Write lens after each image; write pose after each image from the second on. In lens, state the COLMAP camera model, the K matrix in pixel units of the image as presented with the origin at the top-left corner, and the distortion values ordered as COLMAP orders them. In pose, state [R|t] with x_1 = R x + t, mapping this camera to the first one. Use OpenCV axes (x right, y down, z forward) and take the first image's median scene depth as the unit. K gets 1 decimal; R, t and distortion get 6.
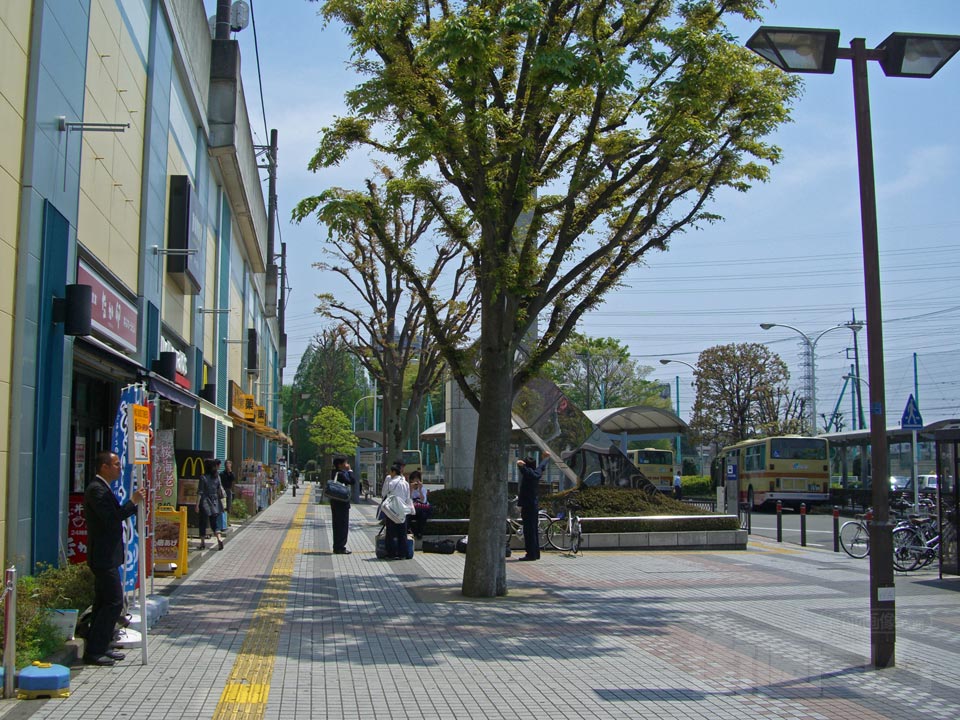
lens RADIAL K [[1082.2, 0, 480.0], [0, 1082.2, 360.0], [0, 0, 1]] dist [-0.188547, 0.150118]
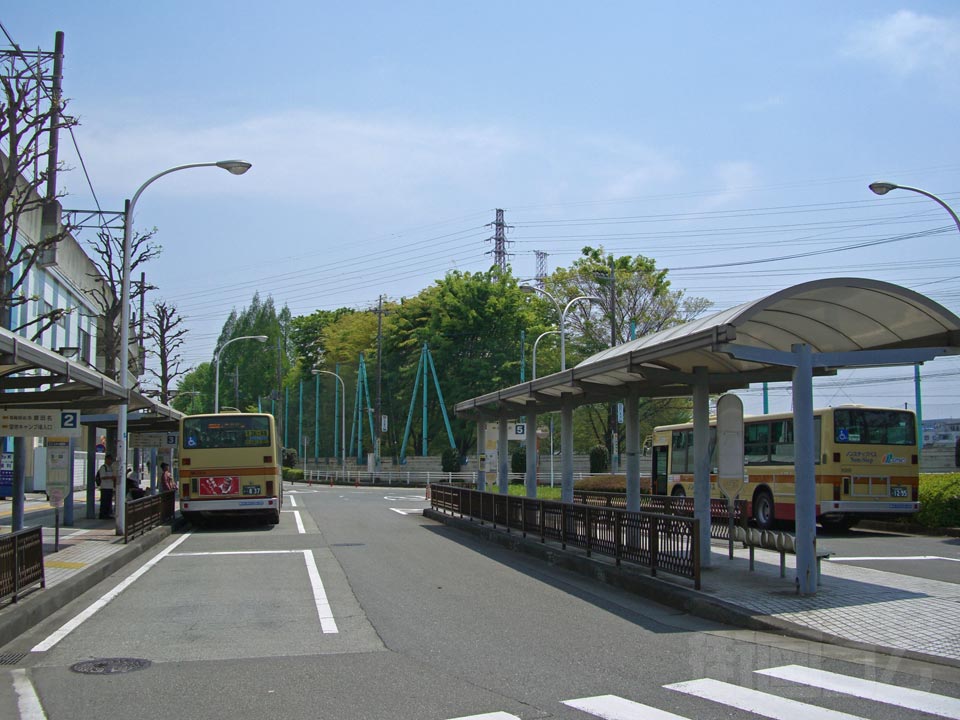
lens RADIAL K [[1098.3, 0, 480.0], [0, 1098.3, 360.0], [0, 0, 1]] dist [-0.181317, 0.154982]
pose [[0.999475, -0.004081, 0.032152, 0.004191], [0.003855, 0.999968, 0.007067, 0.036247], [-0.032180, -0.006939, 0.999458, 0.355364]]
